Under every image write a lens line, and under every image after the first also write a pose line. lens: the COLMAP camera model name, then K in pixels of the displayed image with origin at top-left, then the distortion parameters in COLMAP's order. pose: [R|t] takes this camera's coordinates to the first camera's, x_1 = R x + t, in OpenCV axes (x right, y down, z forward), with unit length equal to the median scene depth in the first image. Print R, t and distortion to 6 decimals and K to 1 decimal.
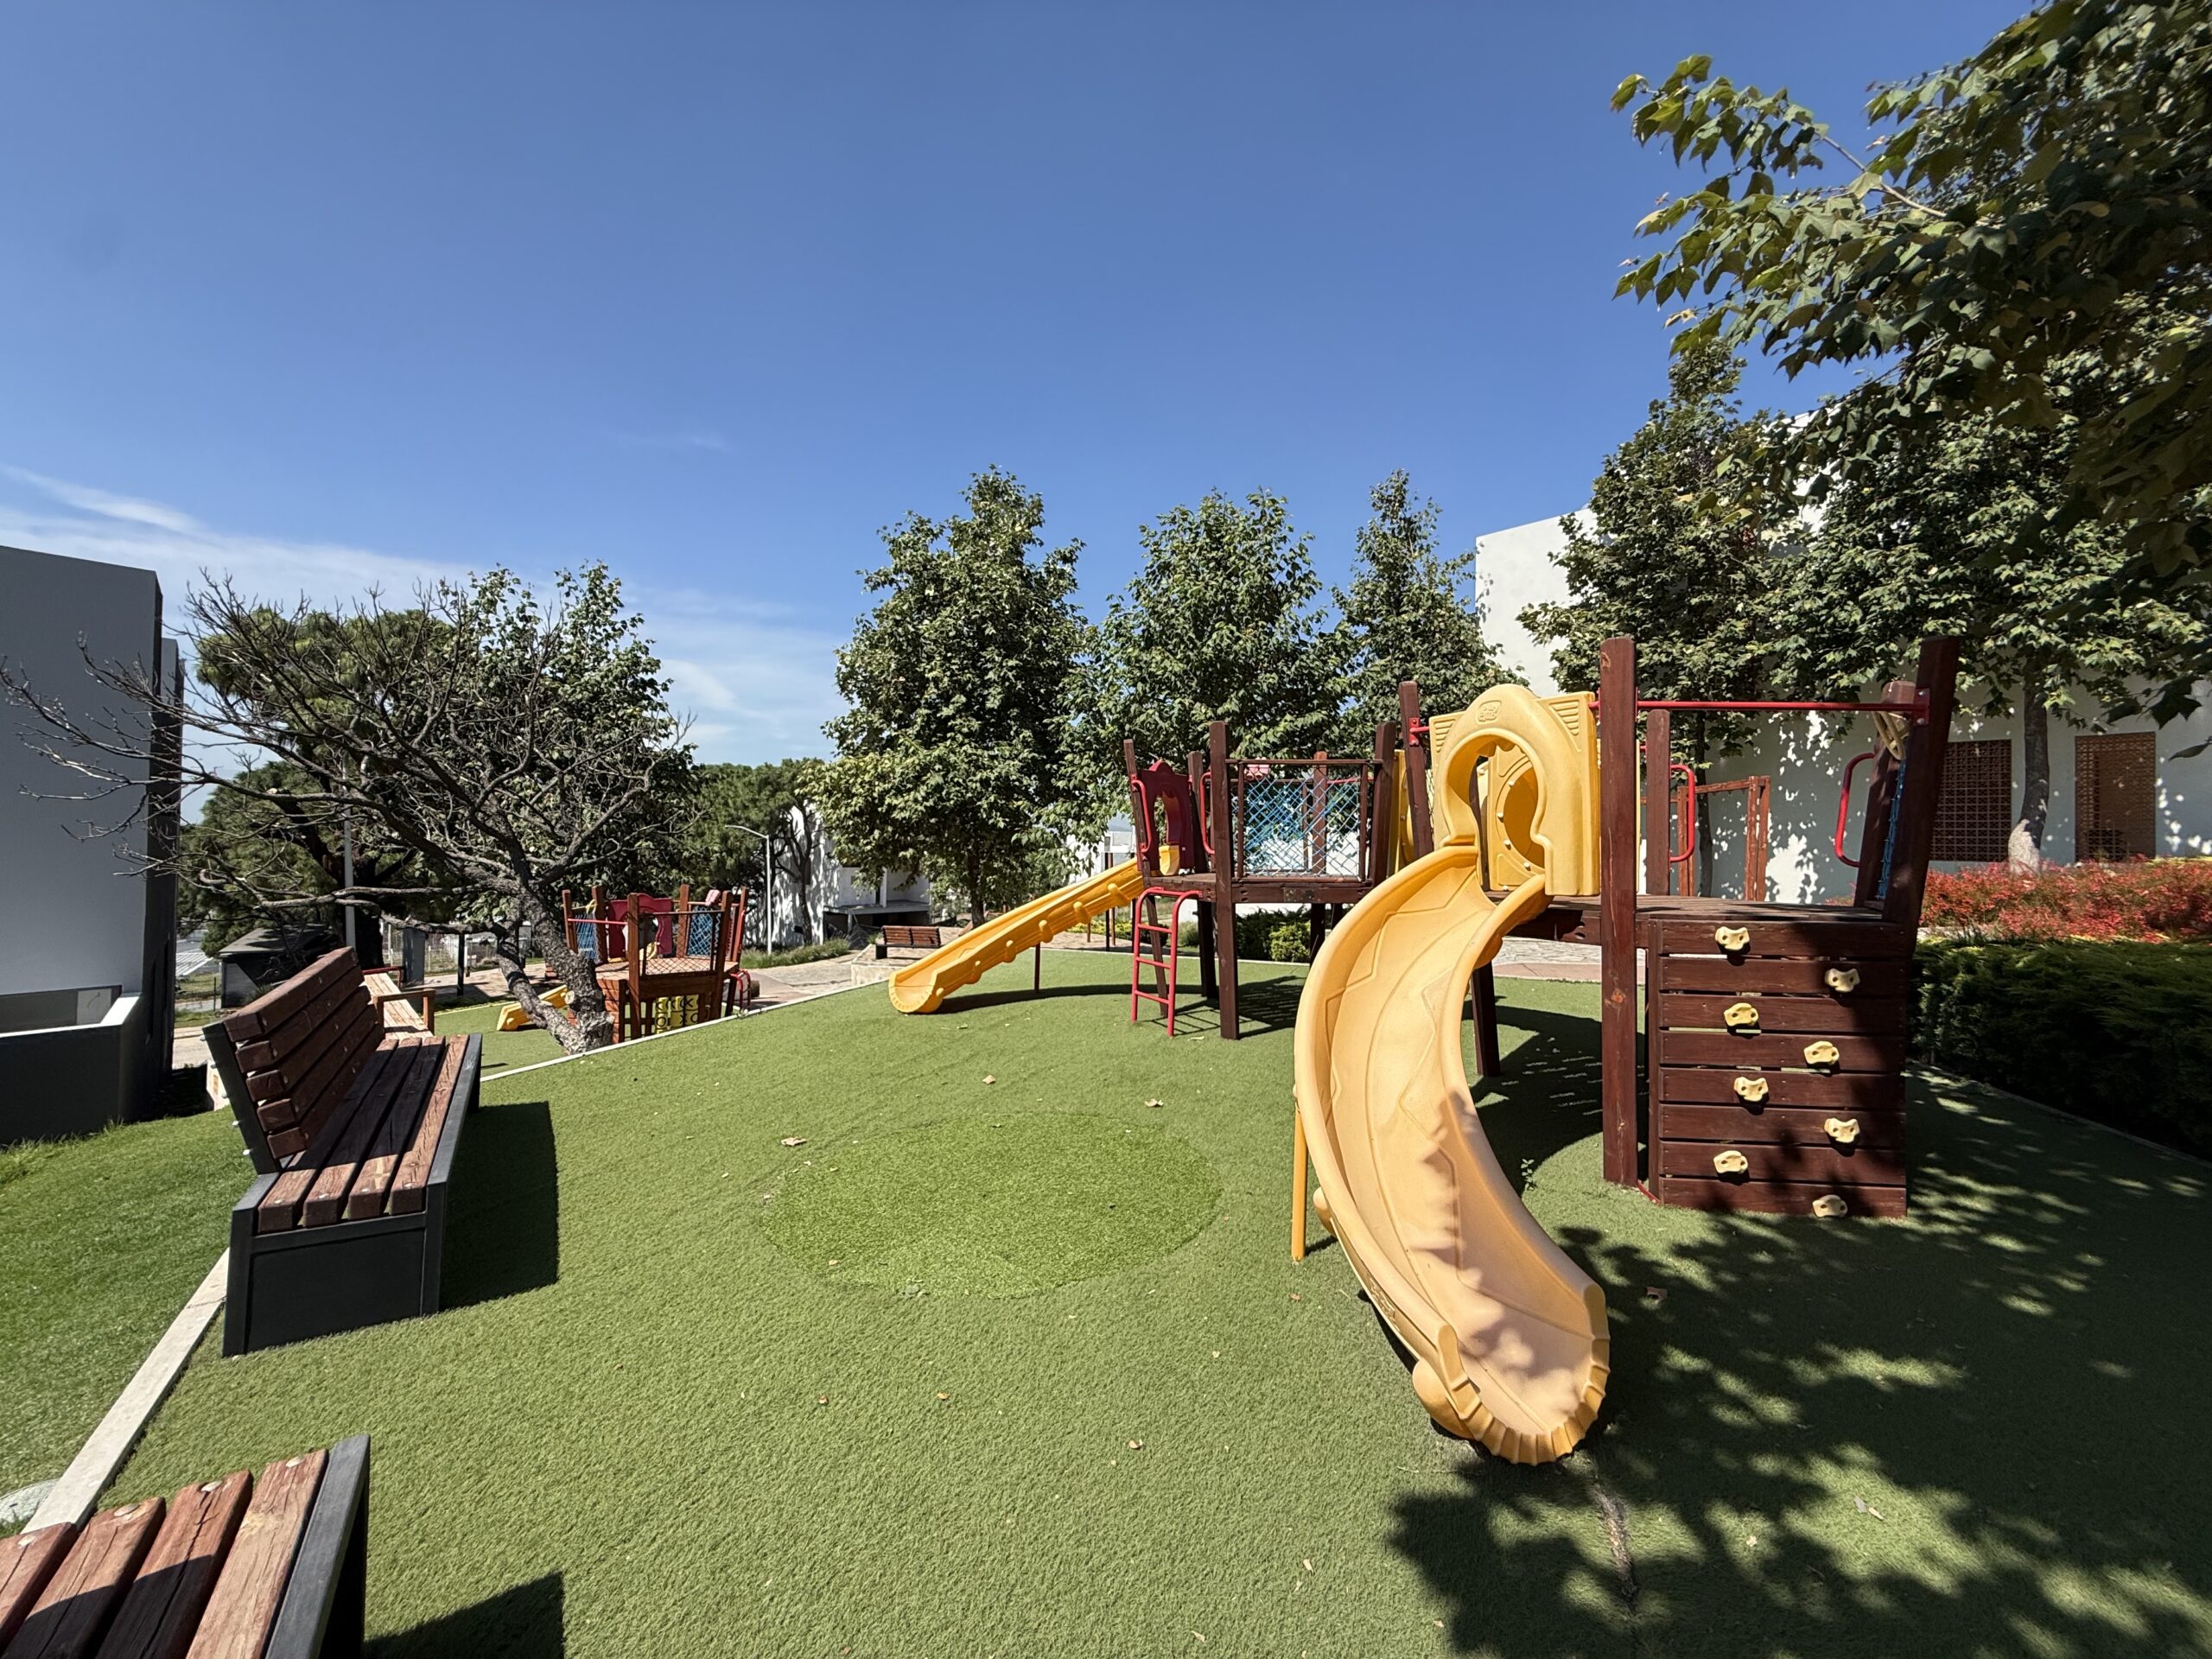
lens RADIAL K [[884.4, 0, 1107.7], [0, 884.4, 822.8], [0, 0, 1]] dist [-0.001016, 0.000418]
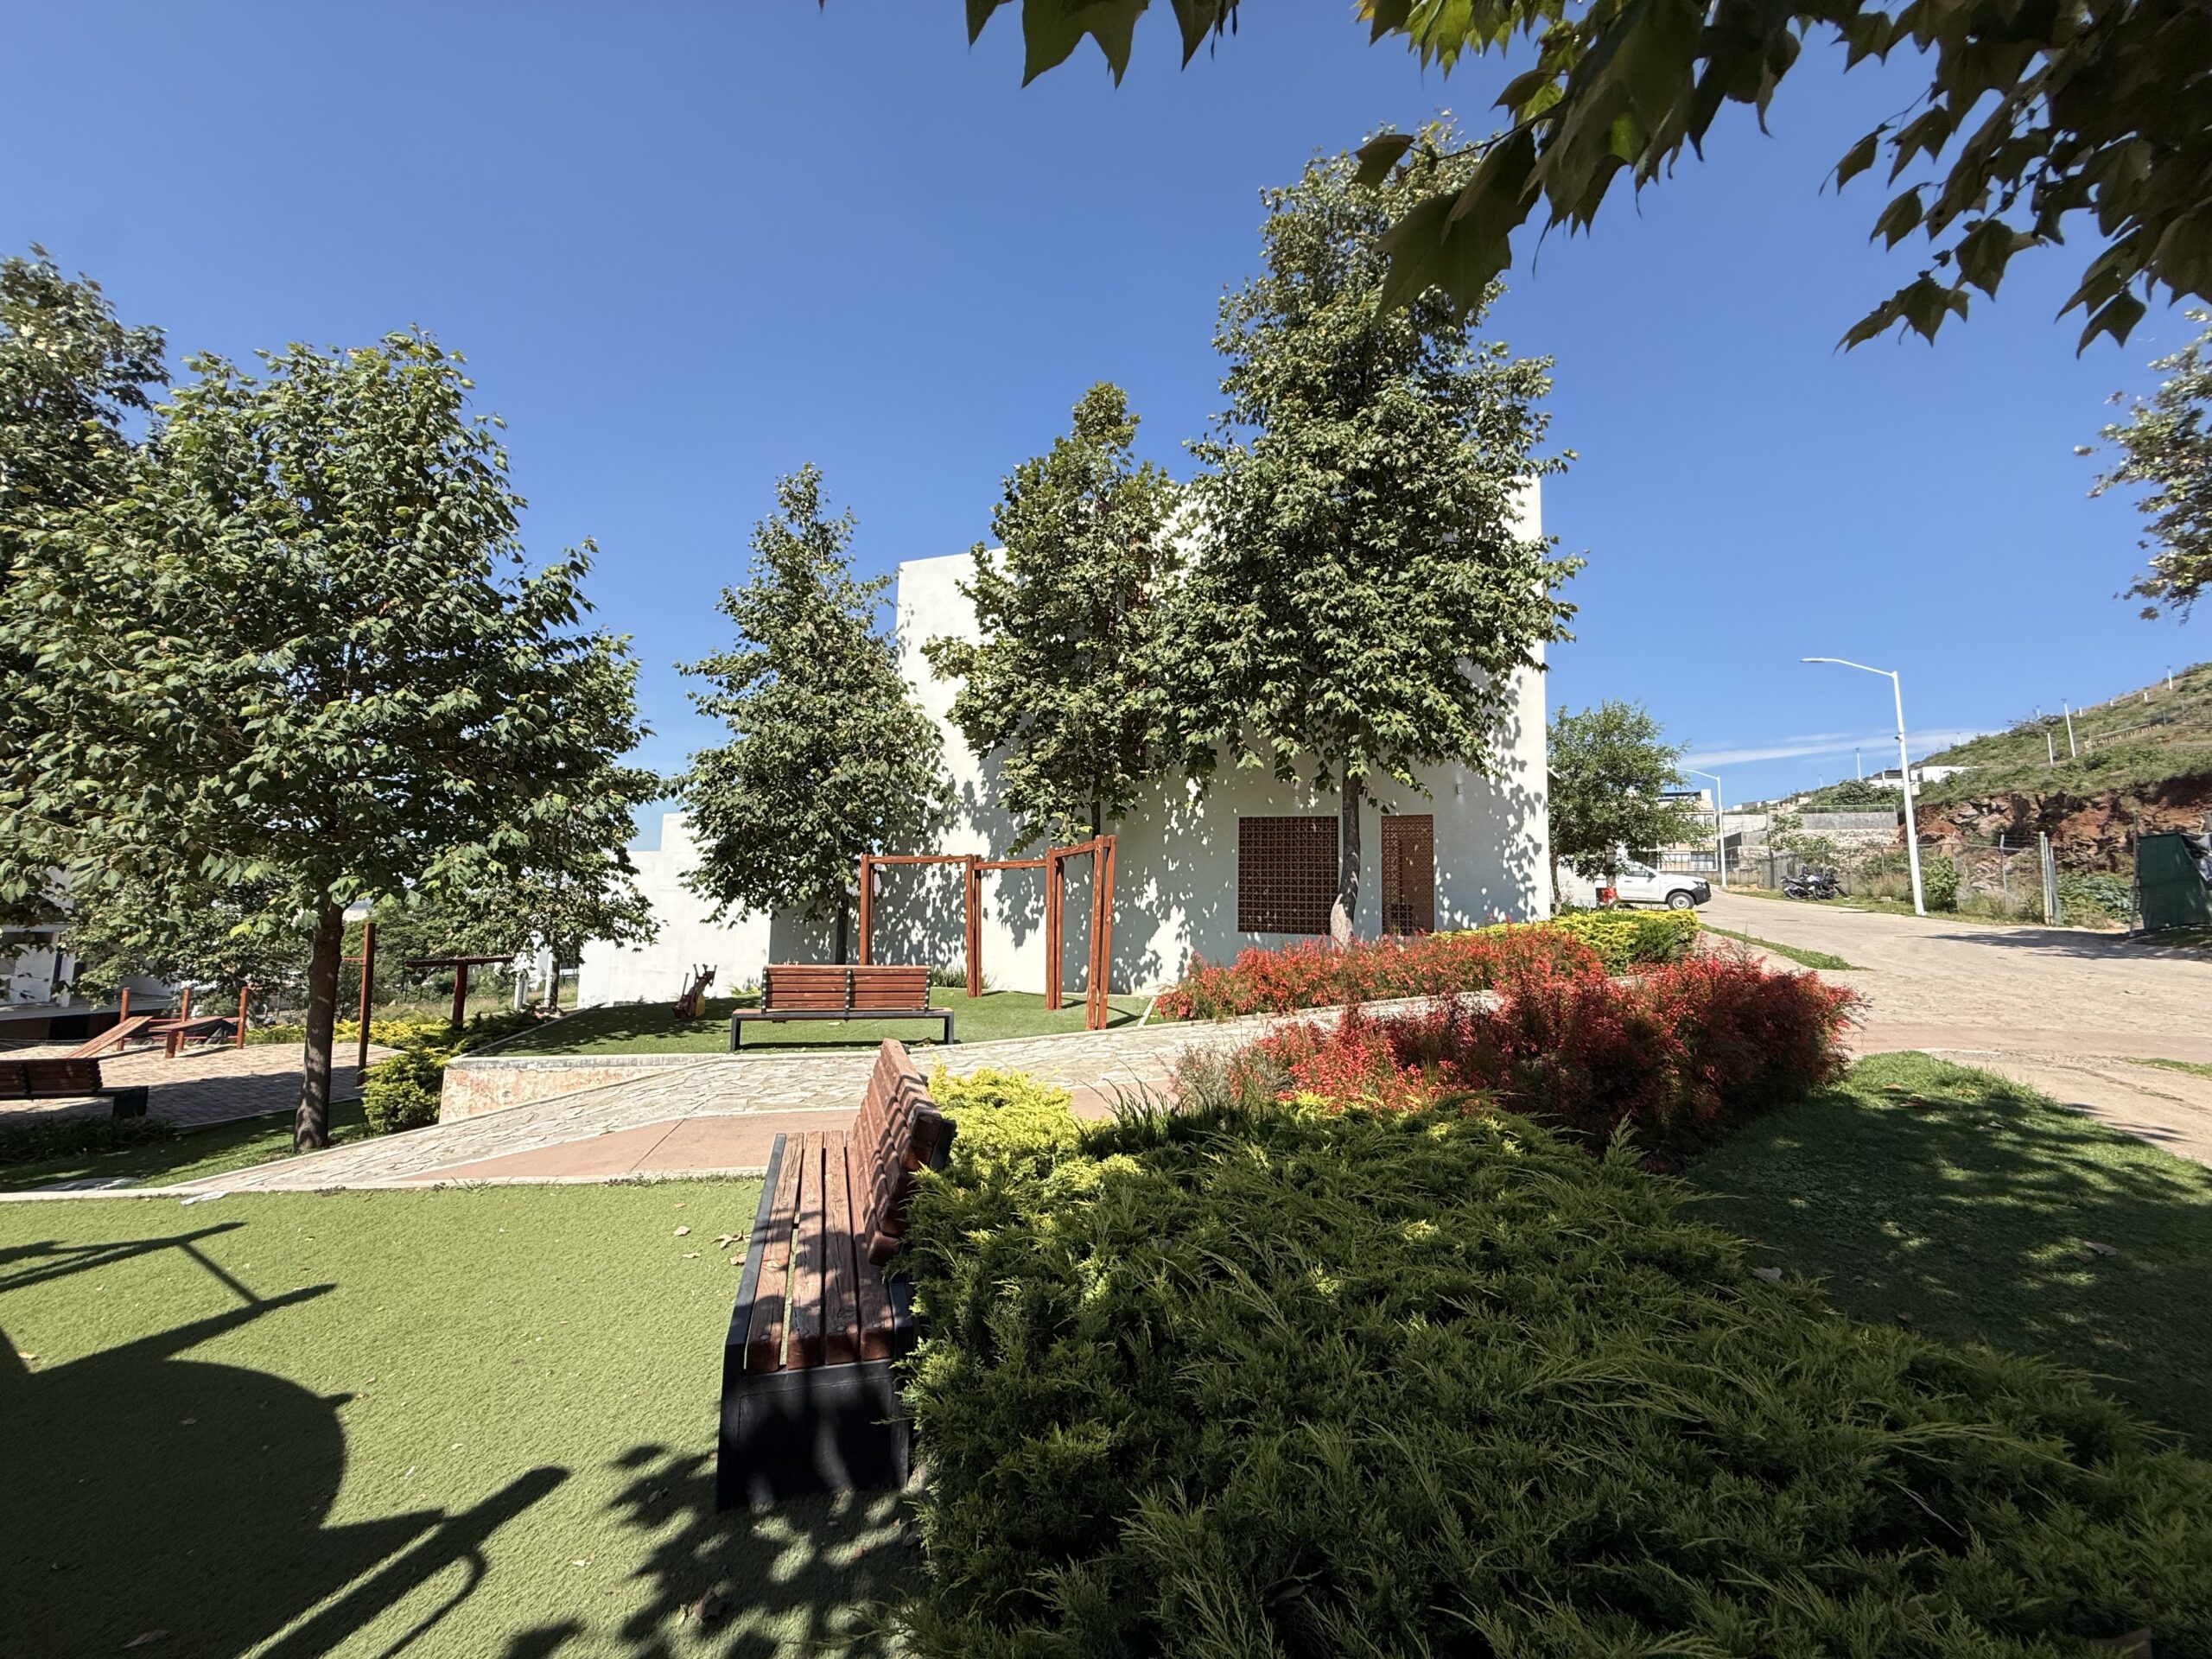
lens RADIAL K [[884.4, 0, 1105.0], [0, 884.4, 834.2], [0, 0, 1]] dist [-0.001016, 0.000418]
pose [[0.877678, 0.052224, 0.476396, 0.304894], [-0.021135, 0.997296, -0.070389, 0.006134], [-0.478784, 0.051710, 0.876409, 0.234264]]
